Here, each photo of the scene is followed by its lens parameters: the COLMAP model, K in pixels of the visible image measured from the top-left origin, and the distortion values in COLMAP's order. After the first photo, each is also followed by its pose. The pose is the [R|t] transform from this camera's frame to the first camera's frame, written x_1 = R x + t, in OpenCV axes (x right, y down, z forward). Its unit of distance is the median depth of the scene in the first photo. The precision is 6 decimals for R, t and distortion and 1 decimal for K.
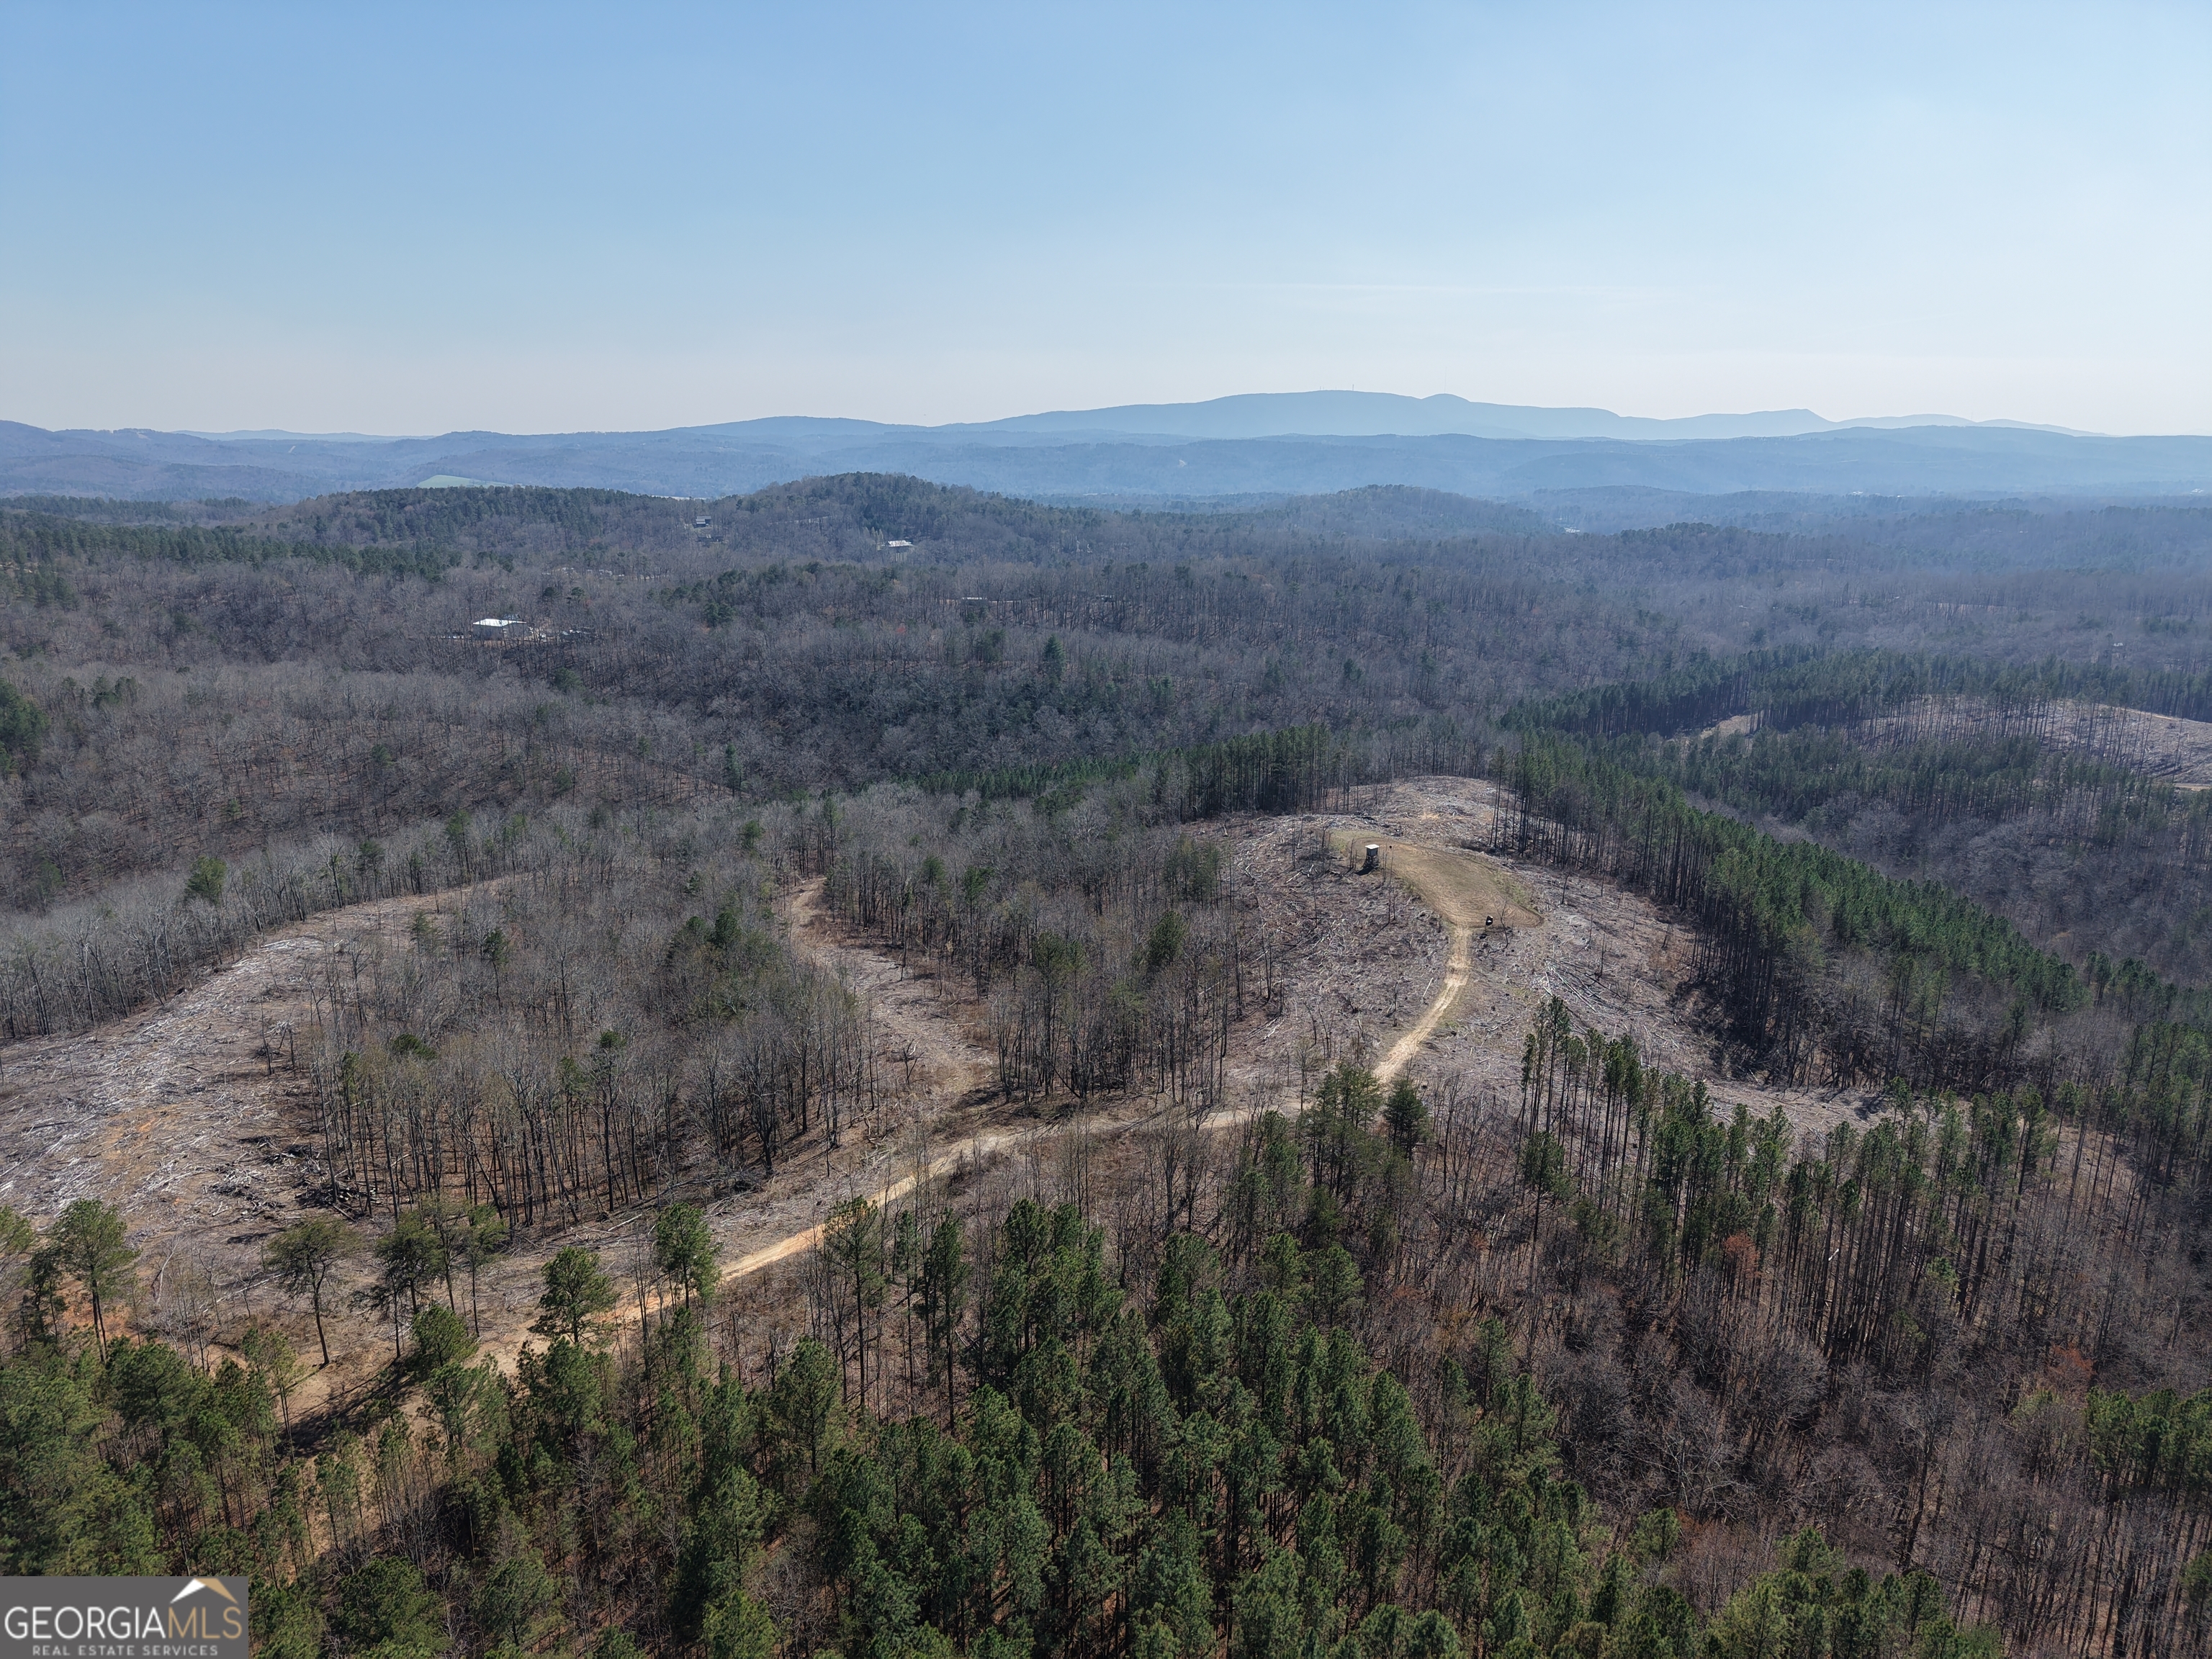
lens RADIAL K [[1470.9, 0, 1106.0], [0, 1470.9, 829.5], [0, 0, 1]] dist [0.059538, -0.068315]
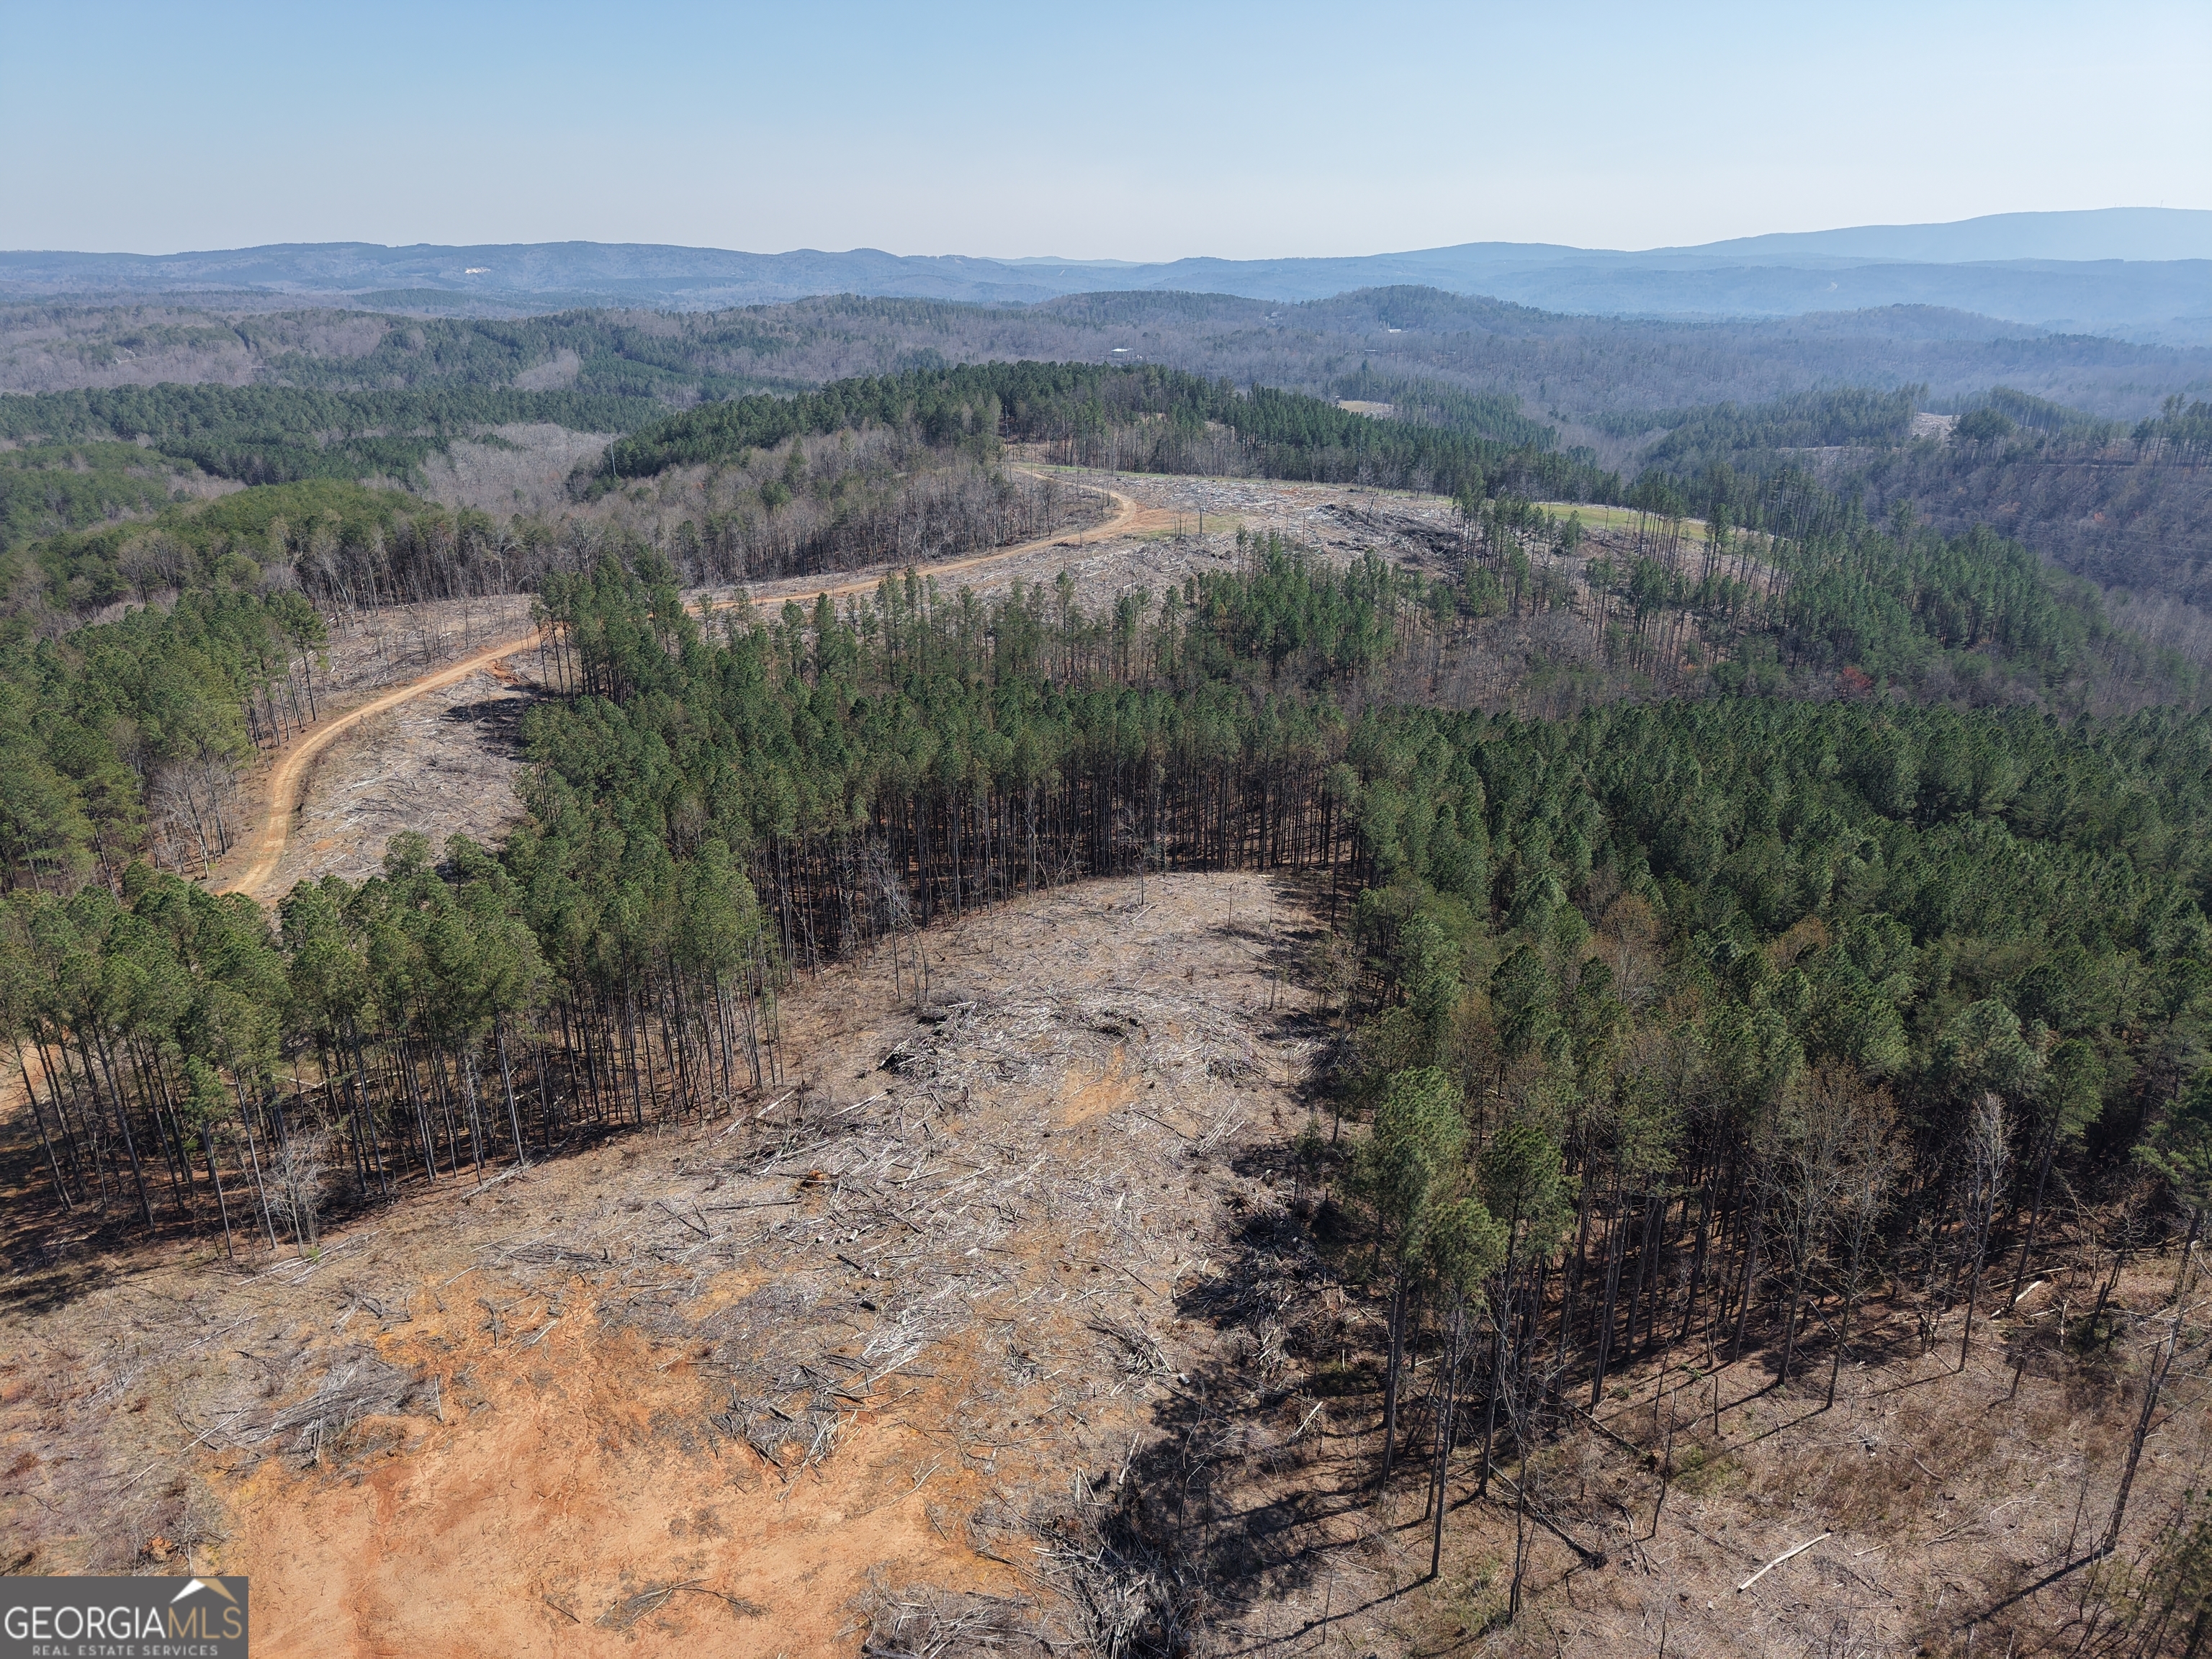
lens RADIAL K [[1472.3, 0, 1107.2], [0, 1472.3, 826.0], [0, 0, 1]] dist [0.025484, -0.028015]
pose [[0.895864, 0.161455, -0.413957, 0.499924], [-0.117181, 0.984513, 0.130392, 0.233679], [0.428599, -0.068305, 0.900909, -0.856292]]
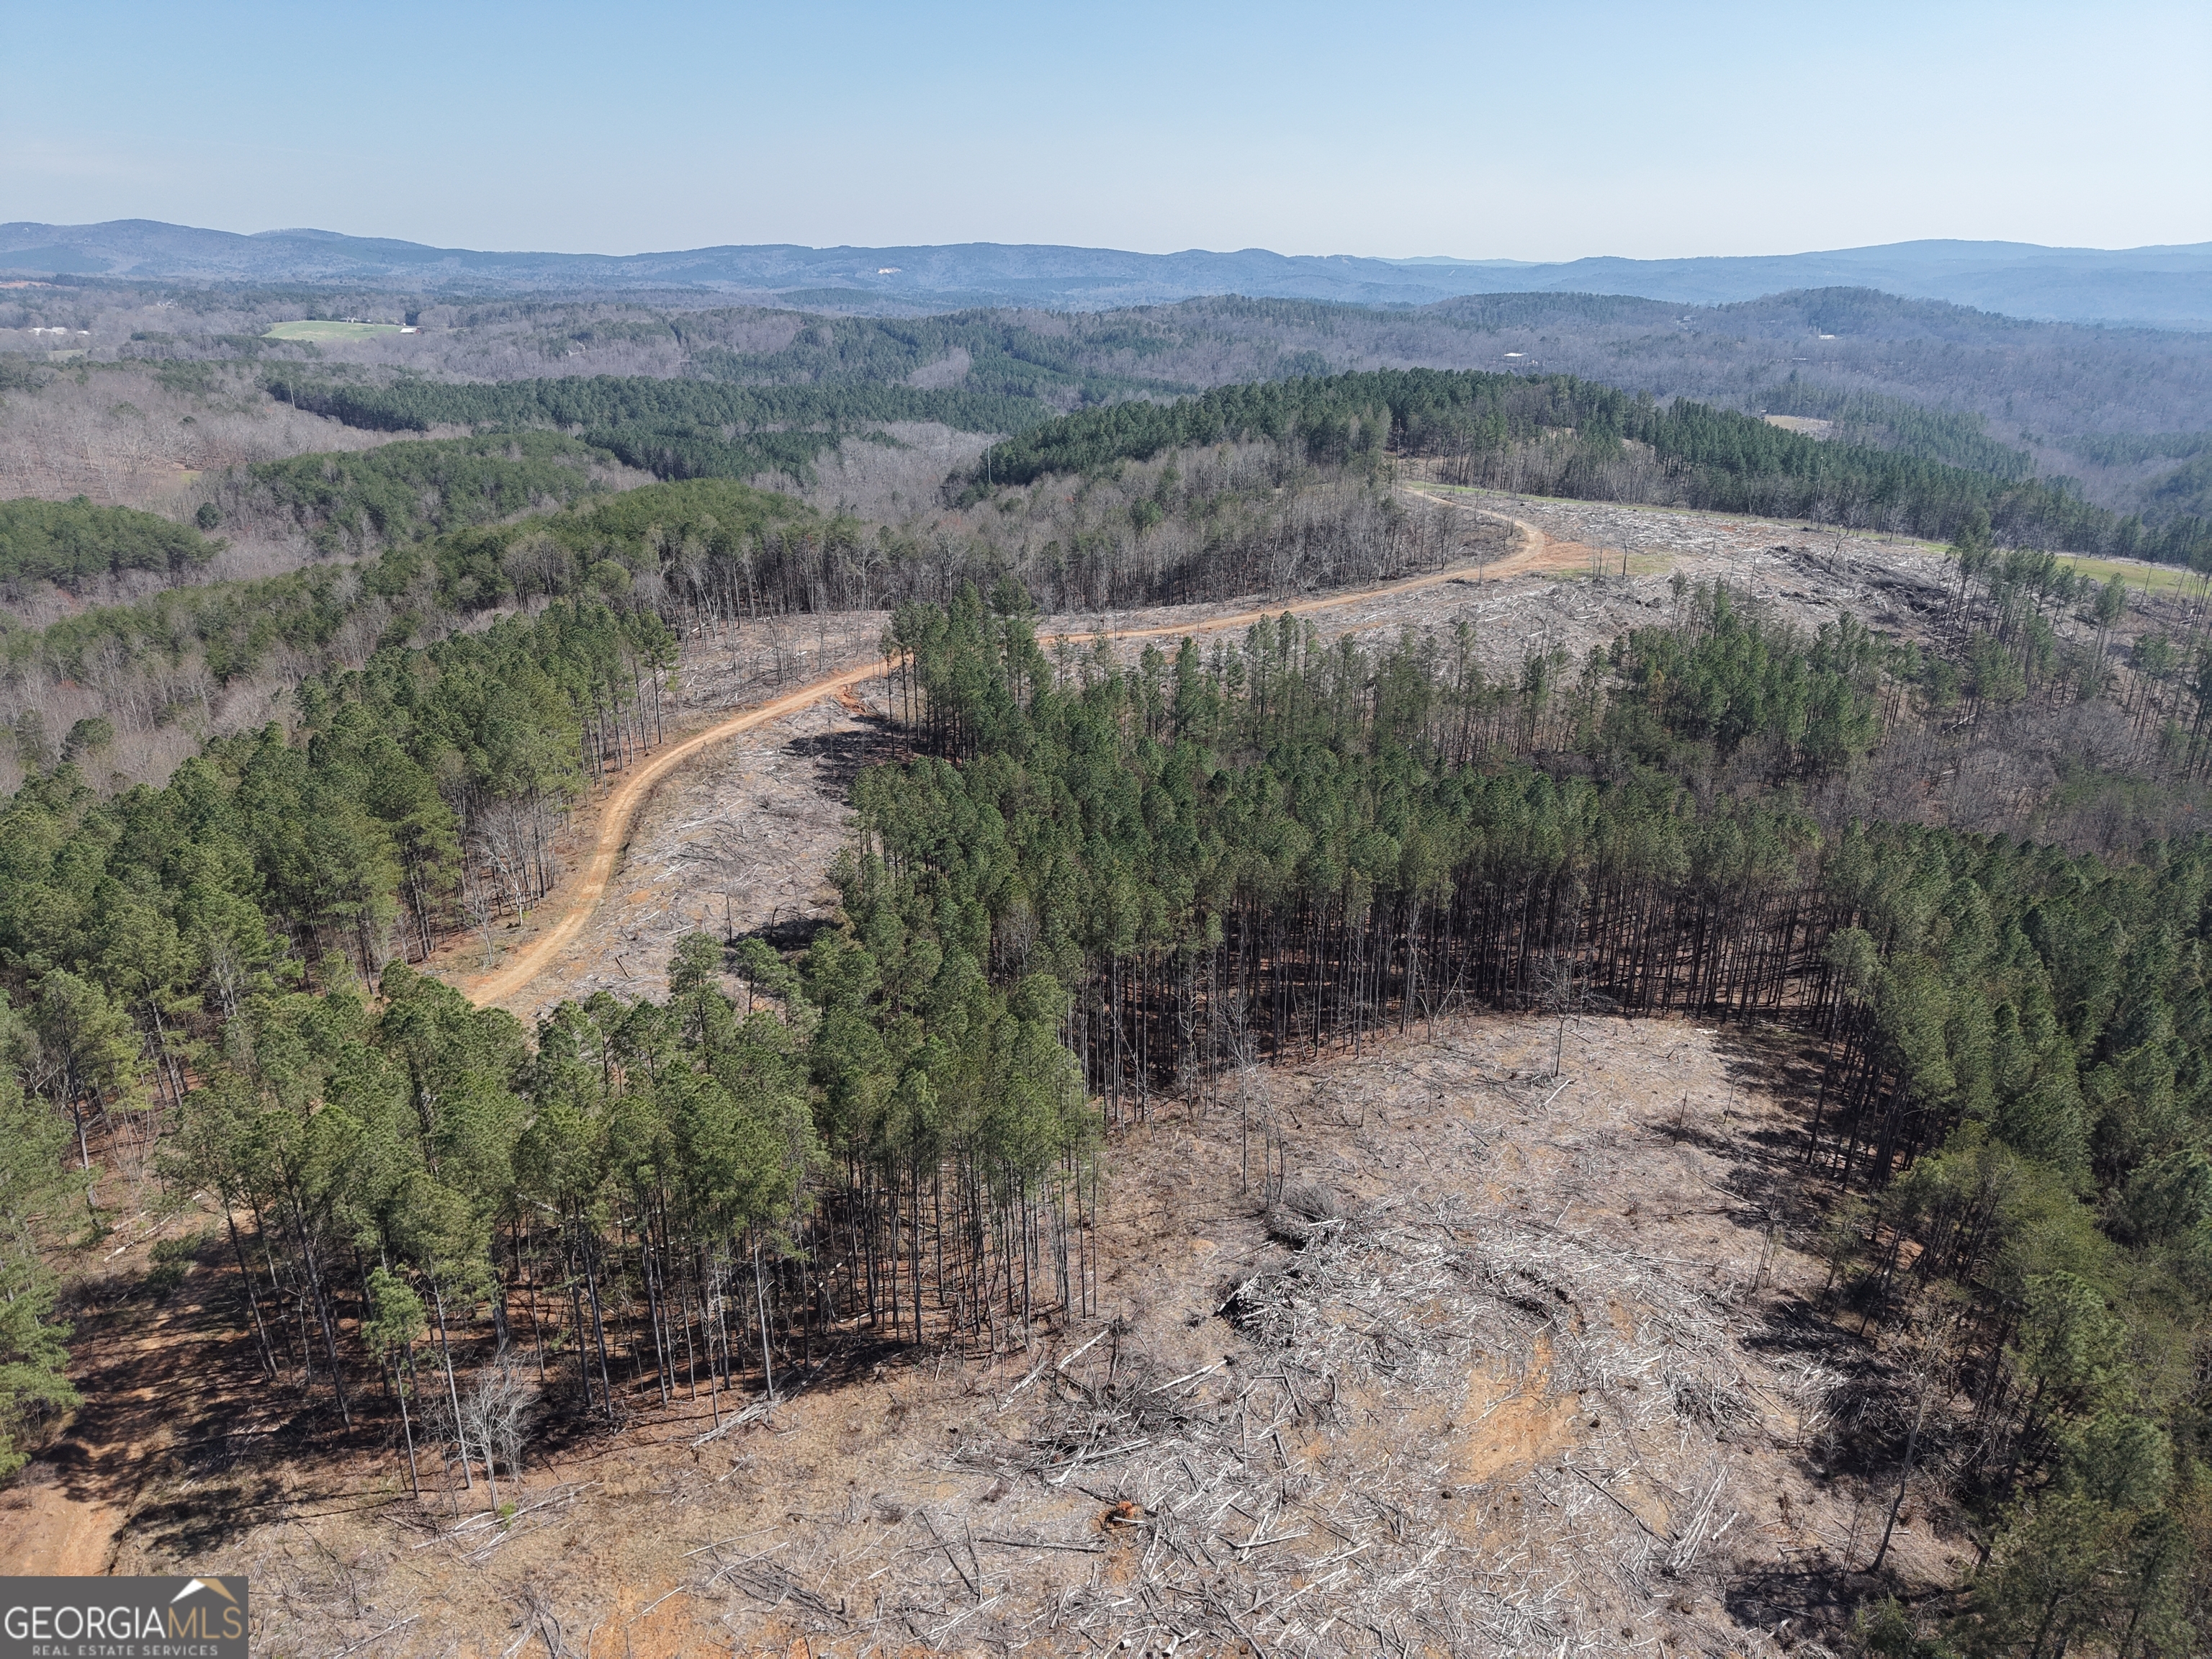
lens RADIAL K [[1472.3, 0, 1107.2], [0, 1472.3, 826.0], [0, 0, 1]] dist [0.025484, -0.028015]
pose [[0.762751, 0.233792, -0.602953, 0.469589], [-0.168980, 0.972025, 0.163134, 0.223850], [0.624225, -0.022543, 0.780920, -0.821165]]
